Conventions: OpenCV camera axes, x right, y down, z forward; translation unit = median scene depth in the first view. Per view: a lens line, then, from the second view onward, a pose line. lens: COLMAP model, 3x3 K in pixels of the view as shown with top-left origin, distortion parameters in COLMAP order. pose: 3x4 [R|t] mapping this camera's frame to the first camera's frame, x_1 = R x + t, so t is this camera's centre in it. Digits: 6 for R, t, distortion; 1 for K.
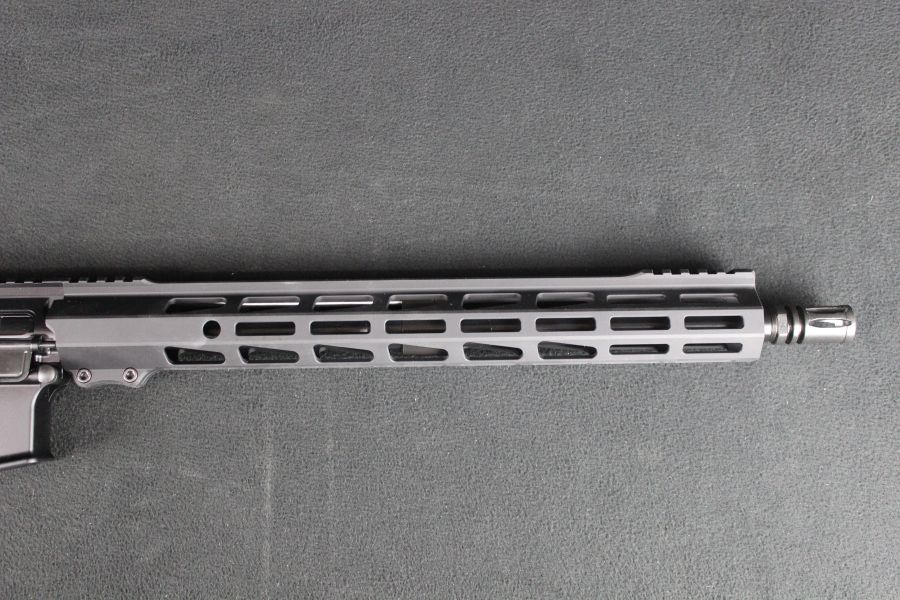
lens RADIAL K [[1019.8, 0, 479.9], [0, 1019.8, 299.2], [0, 0, 1]] dist [-0.134708, 0.131438]
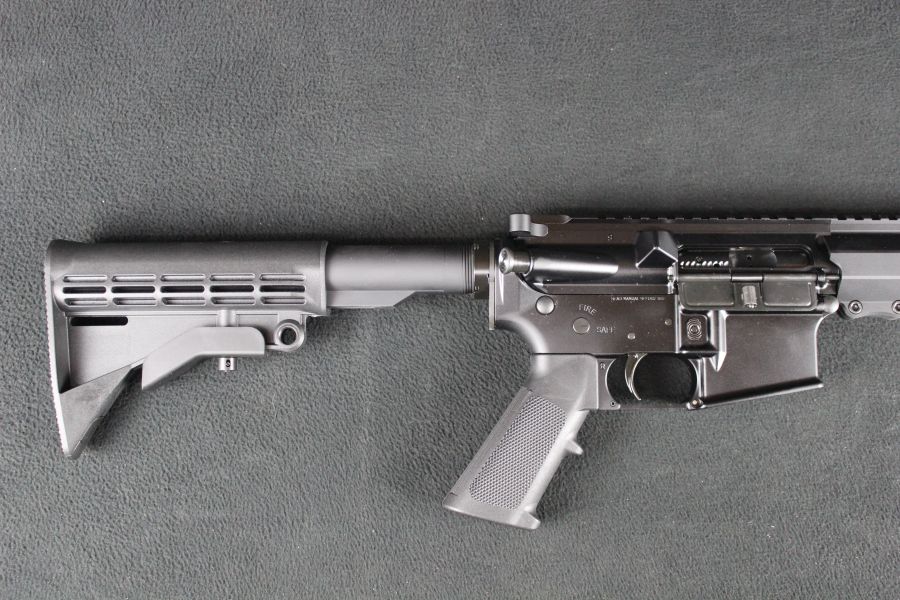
lens RADIAL K [[1019.8, 0, 479.9], [0, 1019.8, 299.2], [0, 0, 1]] dist [-0.134708, 0.131438]
pose [[0.995762, 0.016931, -0.090396, -0.689267], [-0.015667, 0.999770, 0.014674, 0.057820], [0.090623, -0.013196, 0.995798, -0.096643]]
